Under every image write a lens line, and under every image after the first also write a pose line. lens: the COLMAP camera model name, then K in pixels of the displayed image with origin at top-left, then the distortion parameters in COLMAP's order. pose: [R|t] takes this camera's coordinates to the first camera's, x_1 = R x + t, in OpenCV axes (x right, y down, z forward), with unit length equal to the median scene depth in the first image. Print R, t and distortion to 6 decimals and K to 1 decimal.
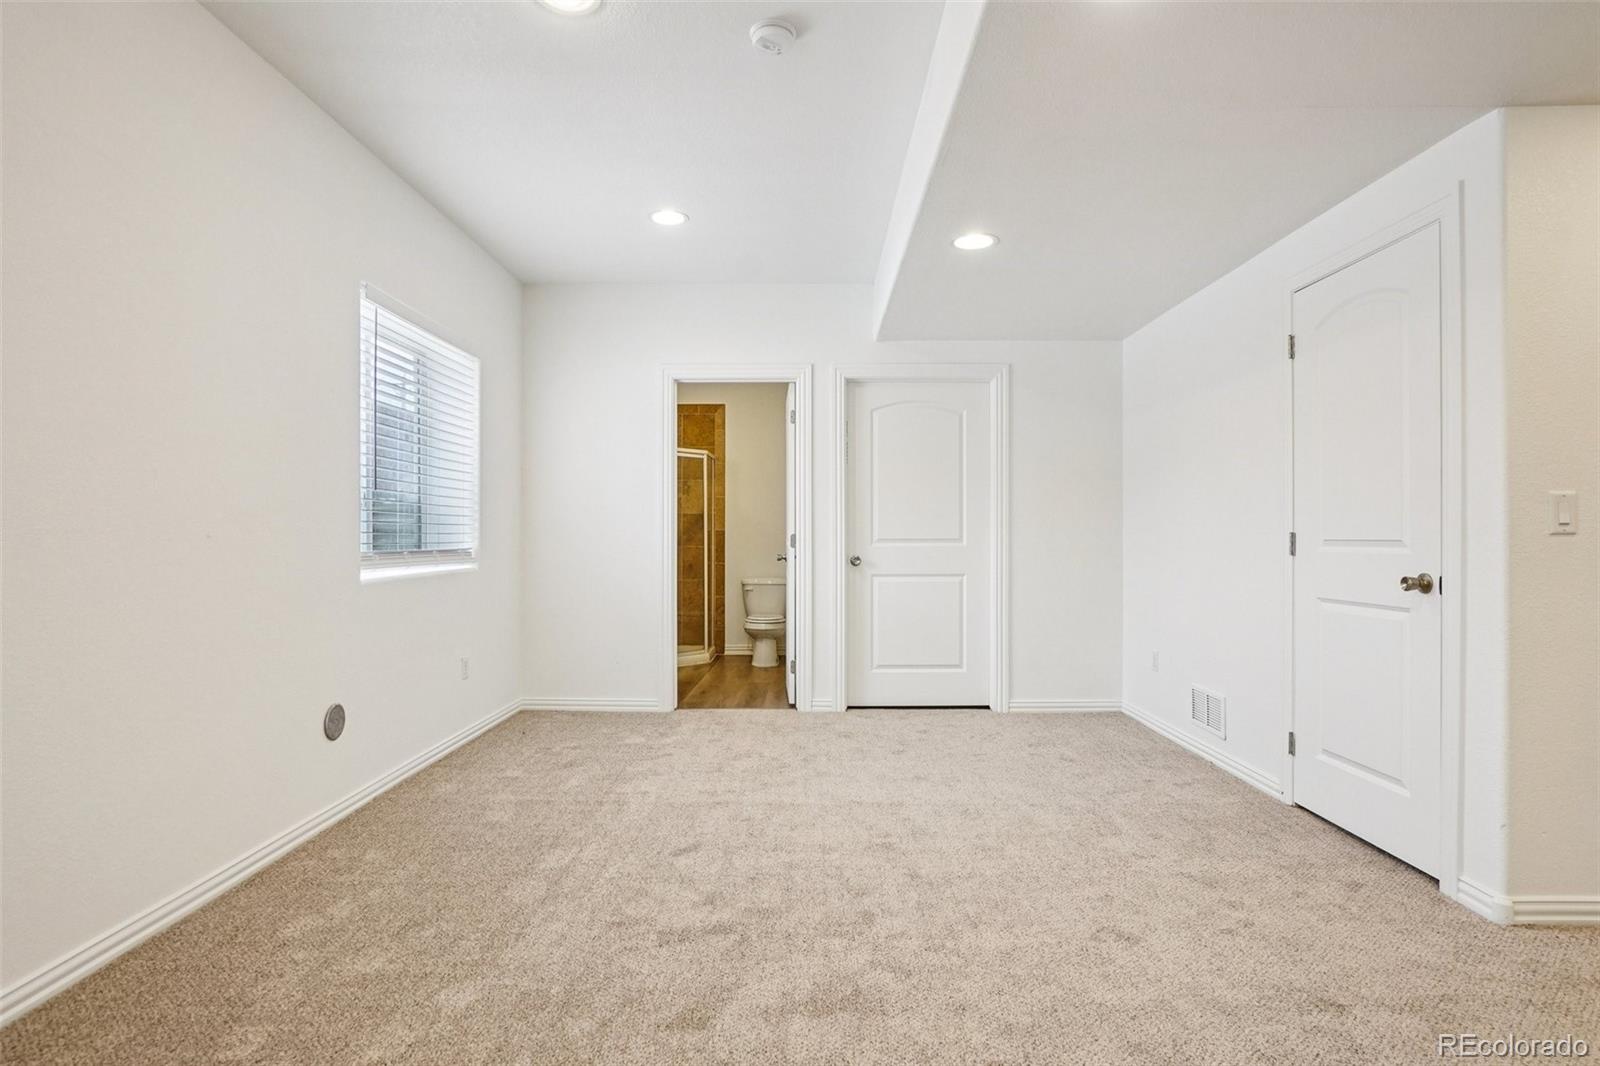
lens RADIAL K [[799.5, 0, 794.1], [0, 799.5, 522.2], [0, 0, 1]] dist [-0.057473, 0.023799]
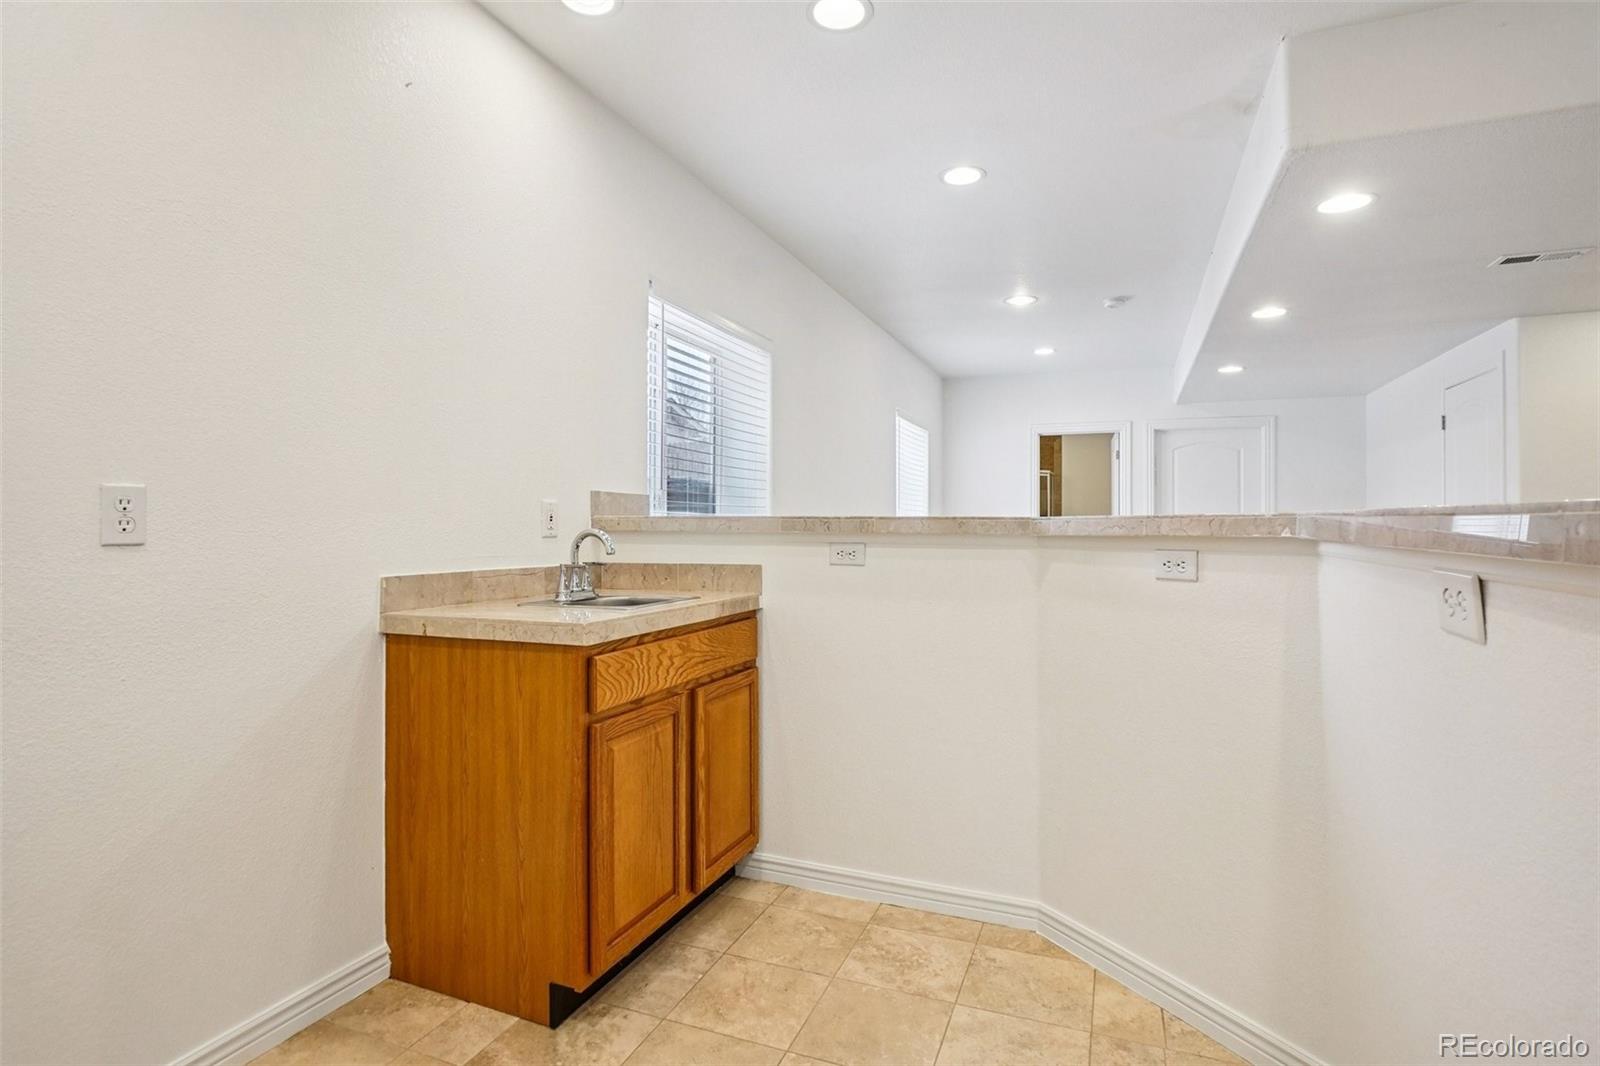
lens RADIAL K [[799.5, 0, 794.1], [0, 799.5, 522.2], [0, 0, 1]] dist [-0.057473, 0.023799]
pose [[0.932484, 0.005342, -0.361173, -0.031335], [-0.000990, 0.999925, 0.012233, -0.020955], [0.361211, -0.011050, 0.932419, -0.659955]]
